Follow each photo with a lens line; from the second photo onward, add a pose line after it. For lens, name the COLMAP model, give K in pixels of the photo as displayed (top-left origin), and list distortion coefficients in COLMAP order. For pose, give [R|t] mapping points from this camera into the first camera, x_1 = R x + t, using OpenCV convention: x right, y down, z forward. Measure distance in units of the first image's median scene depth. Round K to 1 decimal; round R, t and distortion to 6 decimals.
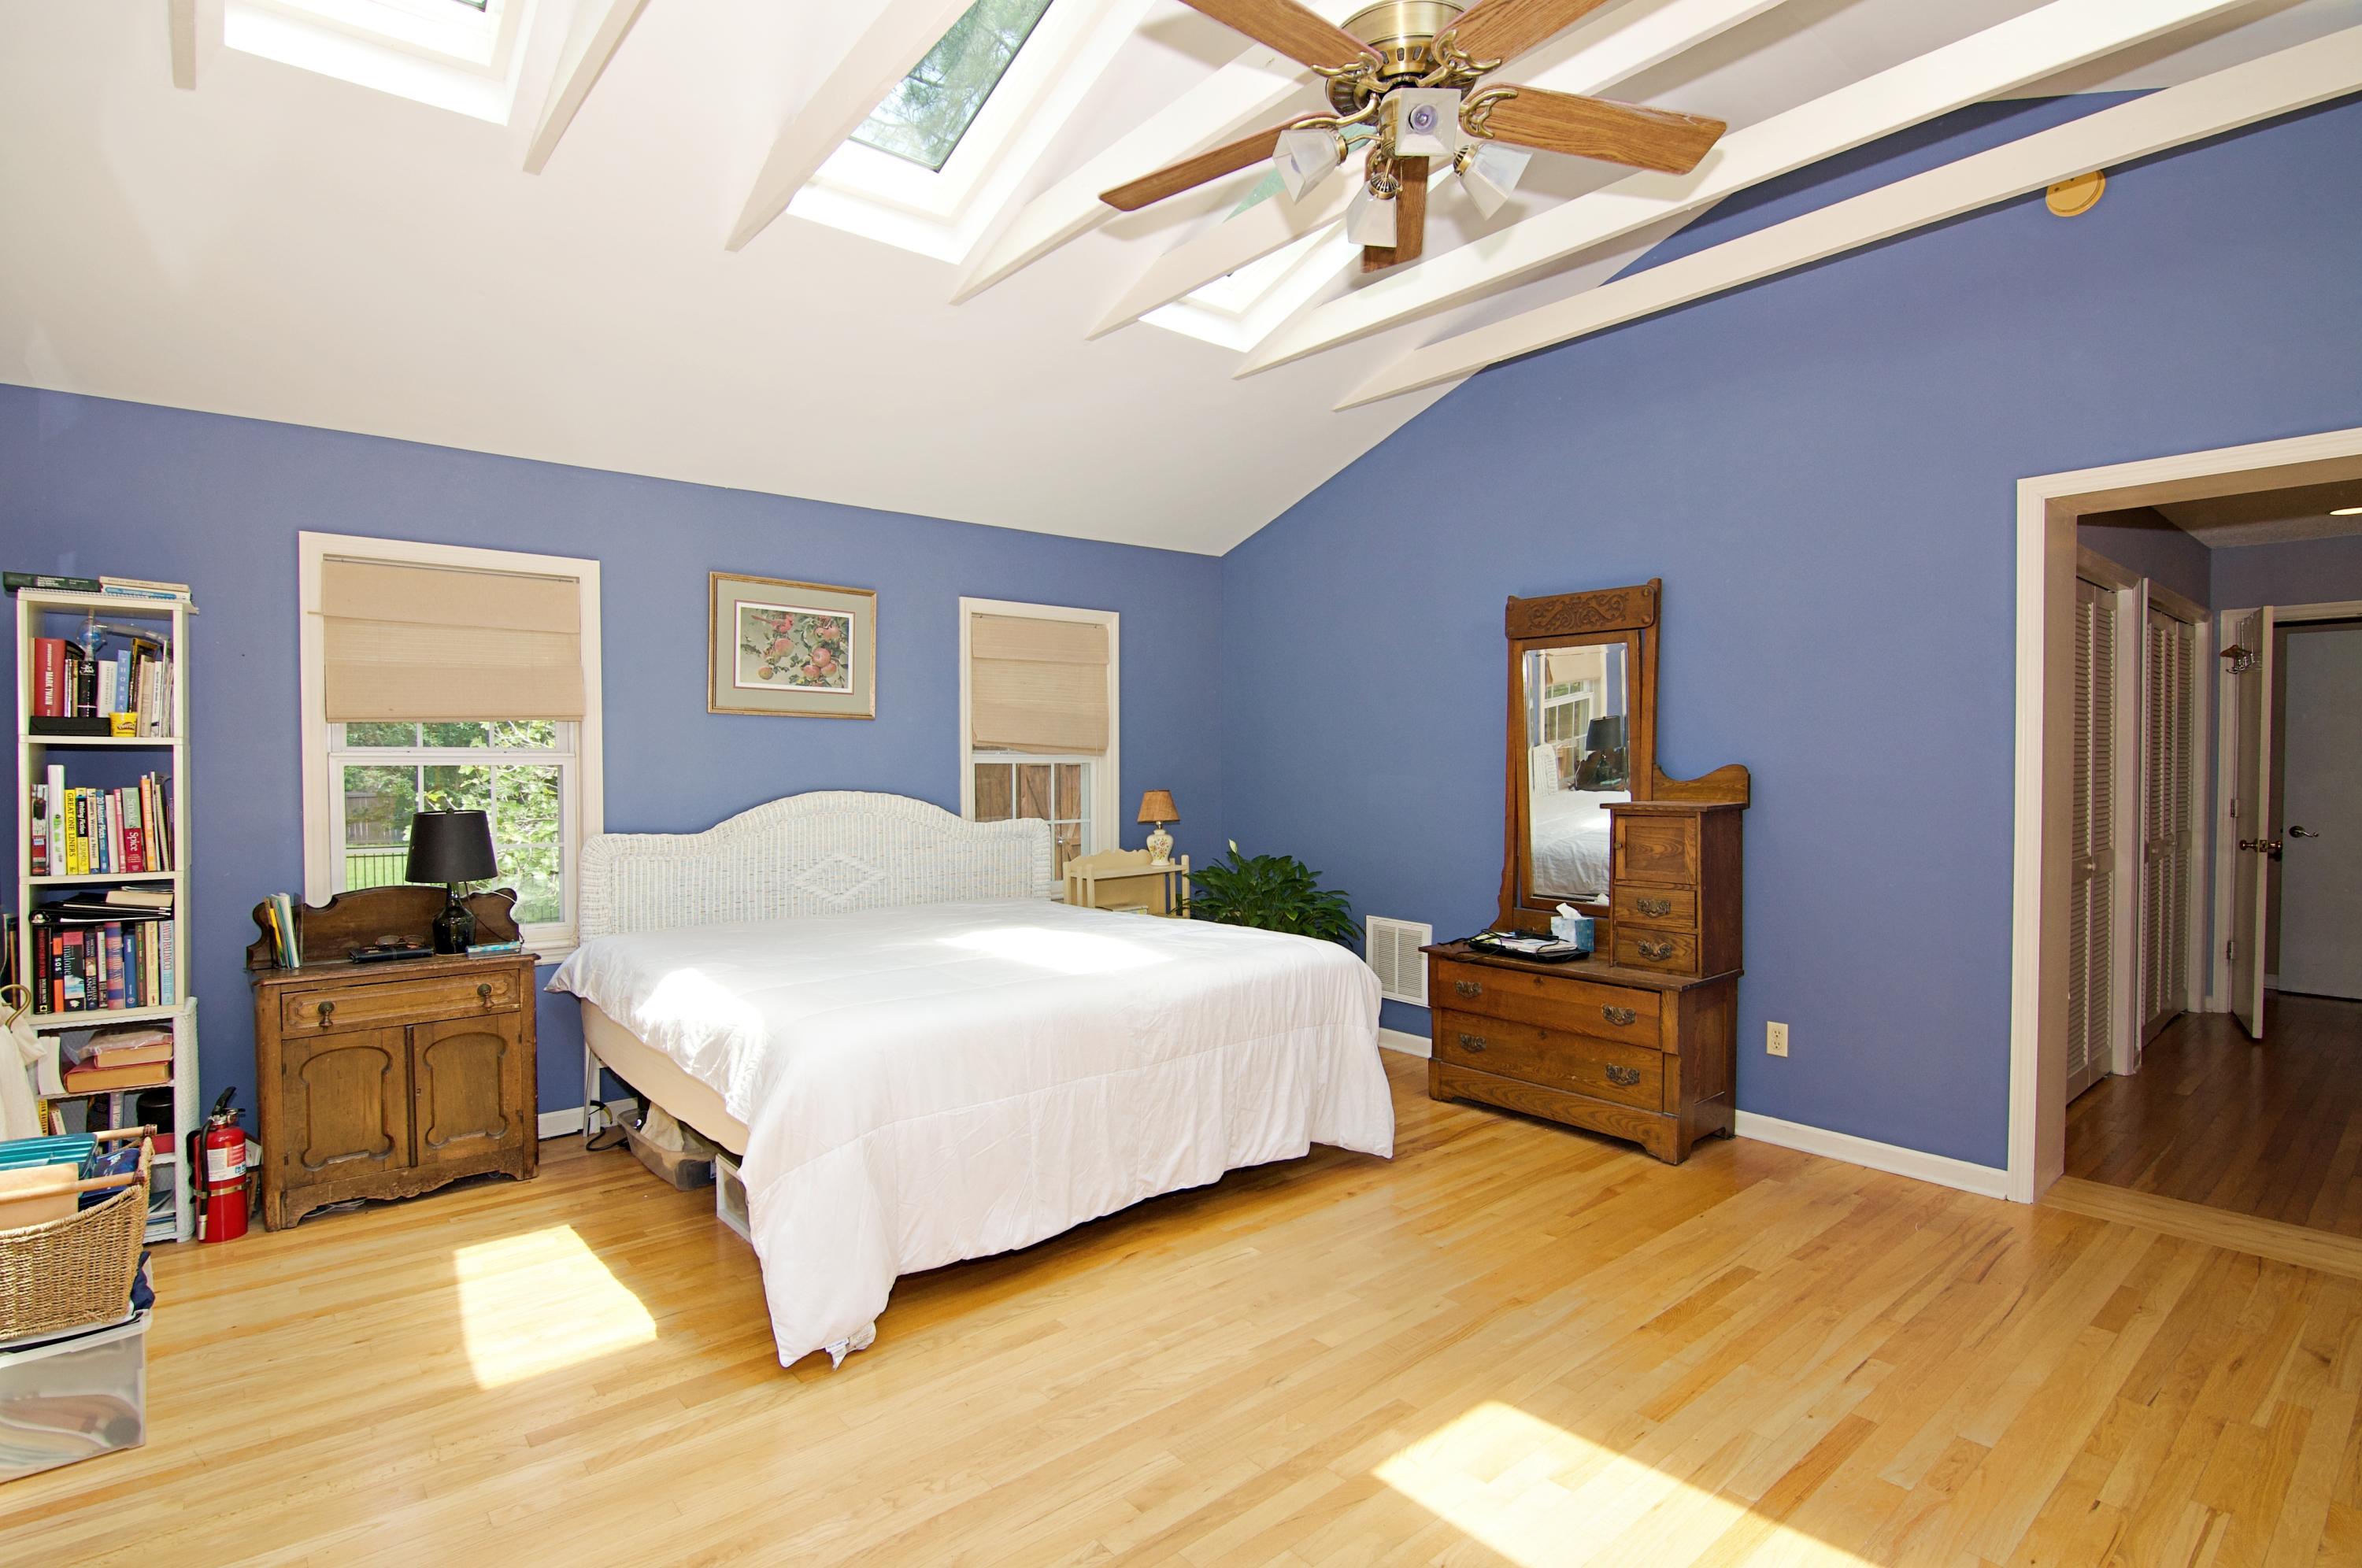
lens RADIAL K [[1140.5, 0, 1181.3], [0, 1140.5, 784.3], [0, 0, 1]] dist [-0.013942, -0.006443]
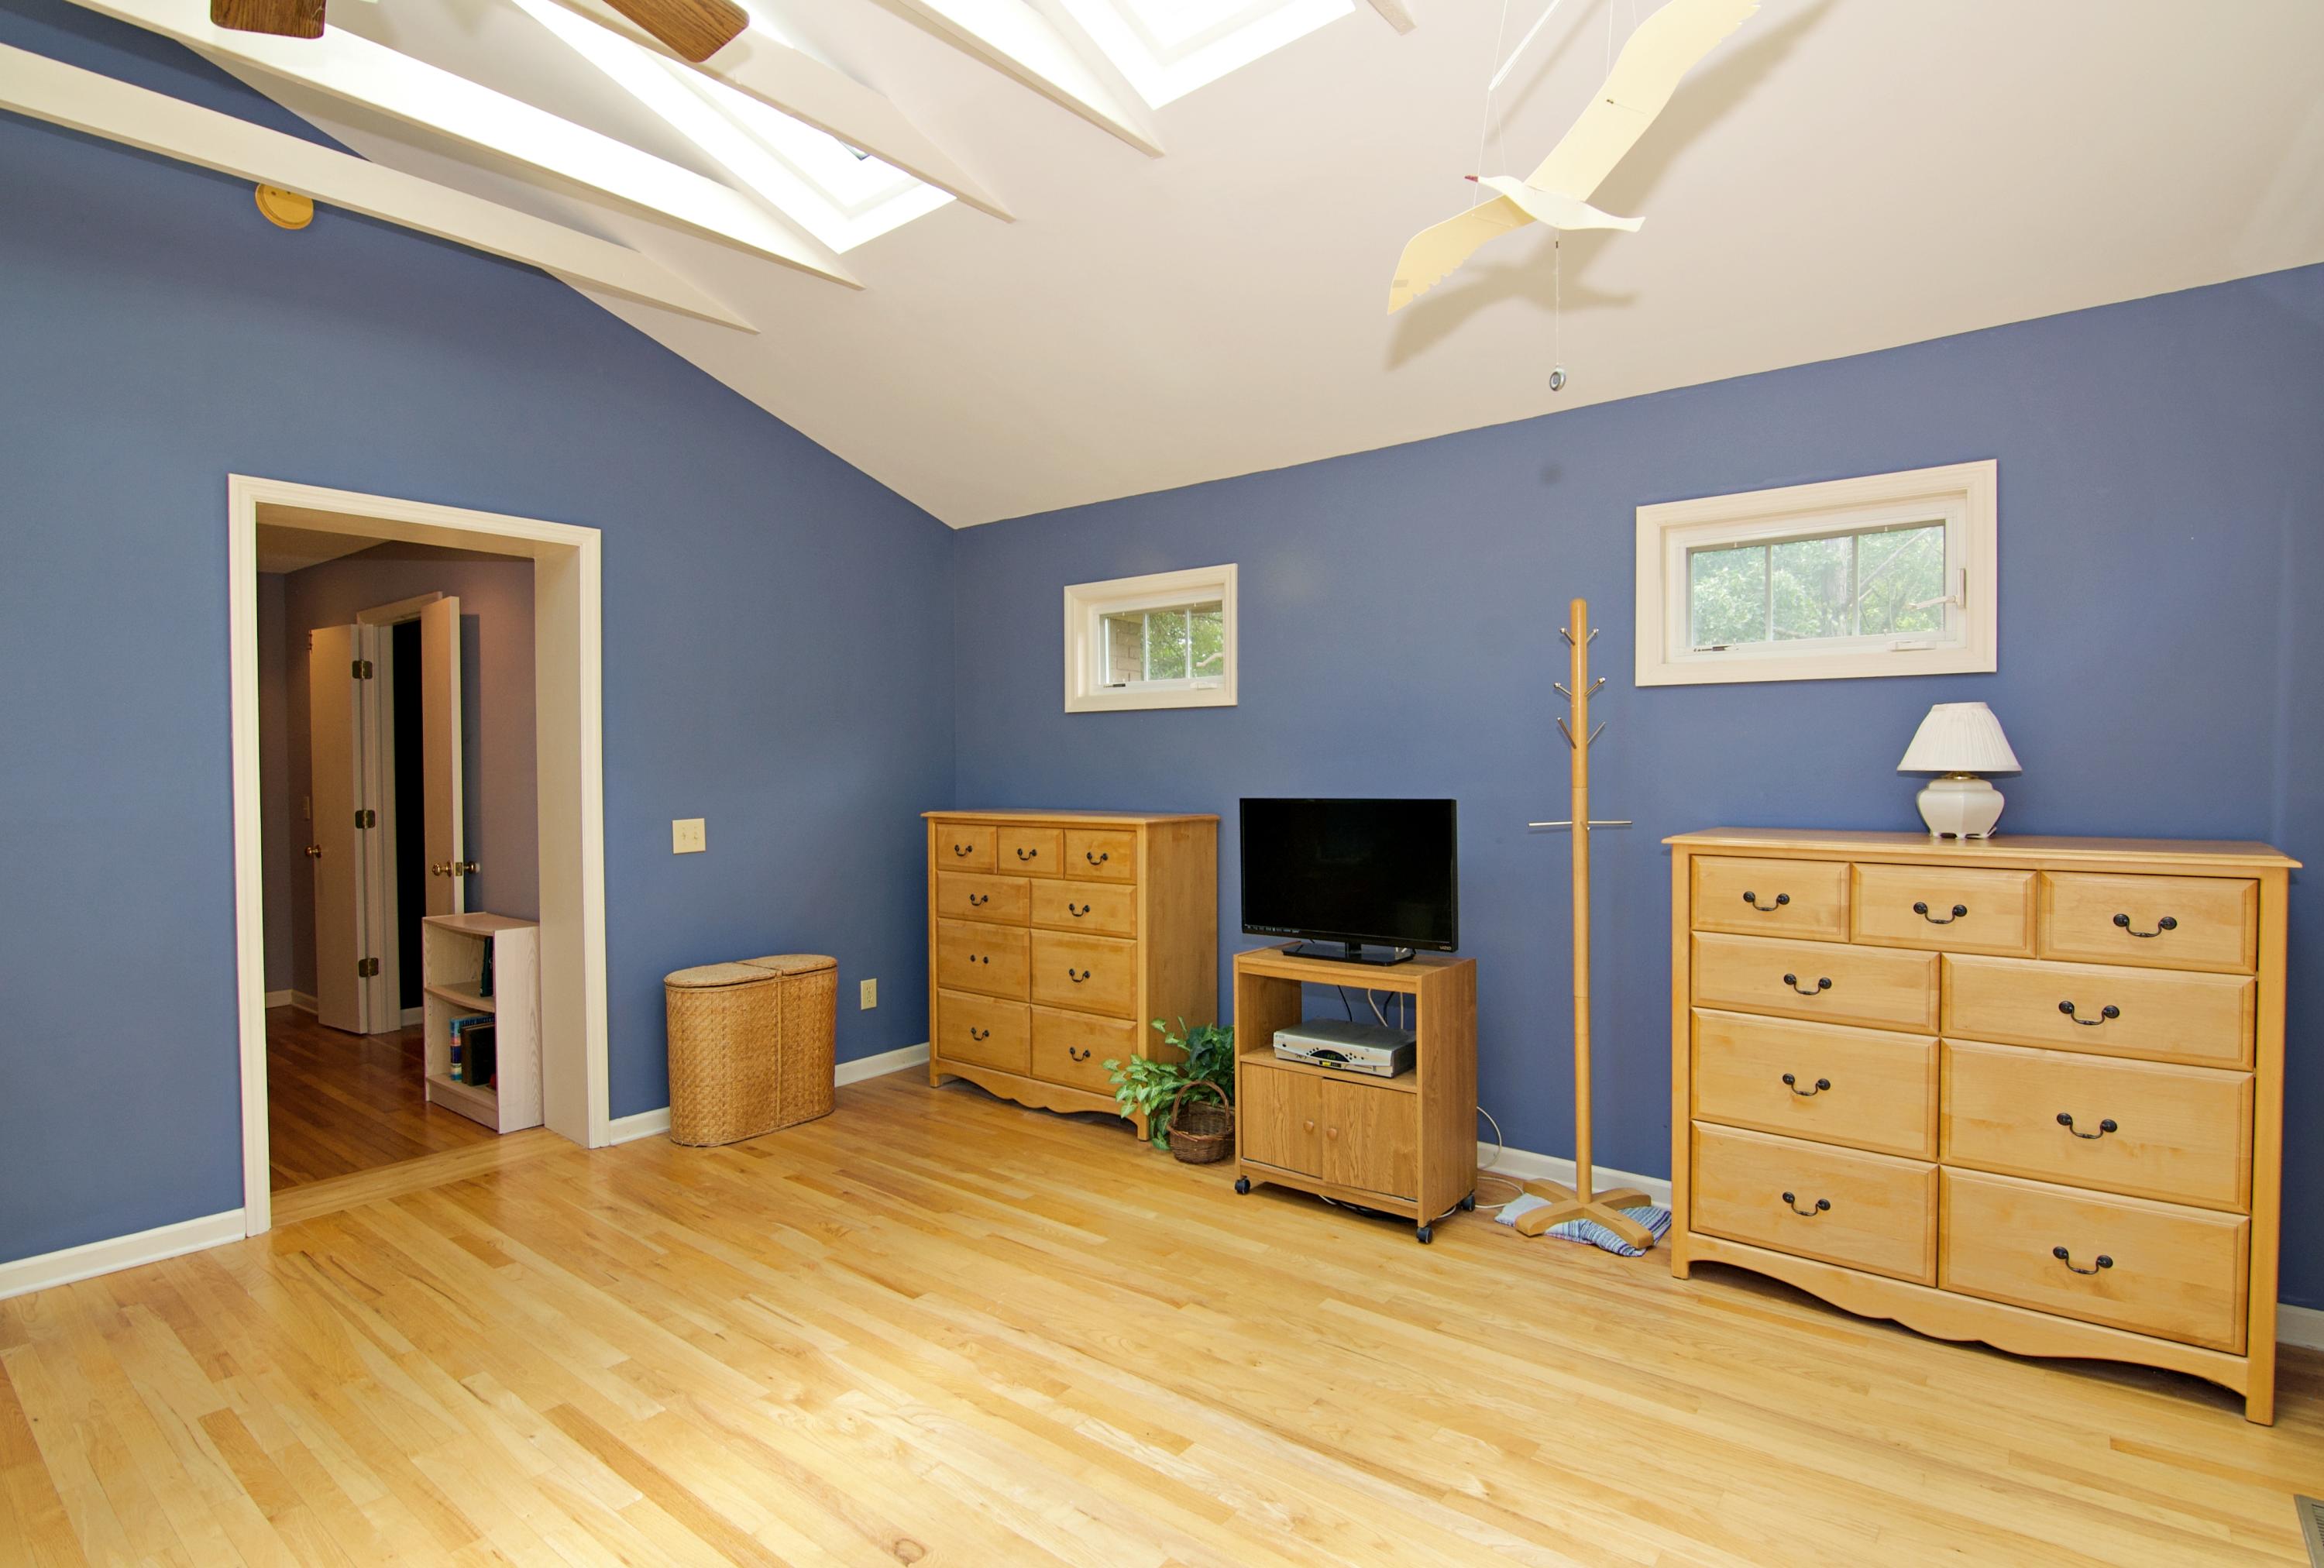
lens RADIAL K [[1122.3, 0, 1199.7], [0, 1122.3, 771.4], [0, 0, 1]] dist [-0.013942, -0.006443]
pose [[-0.213433, -0.002335, 0.976955, -0.337677], [0.023846, 0.999687, 0.007599, -0.008642], [-0.976667, 0.024919, -0.213310, 0.412224]]
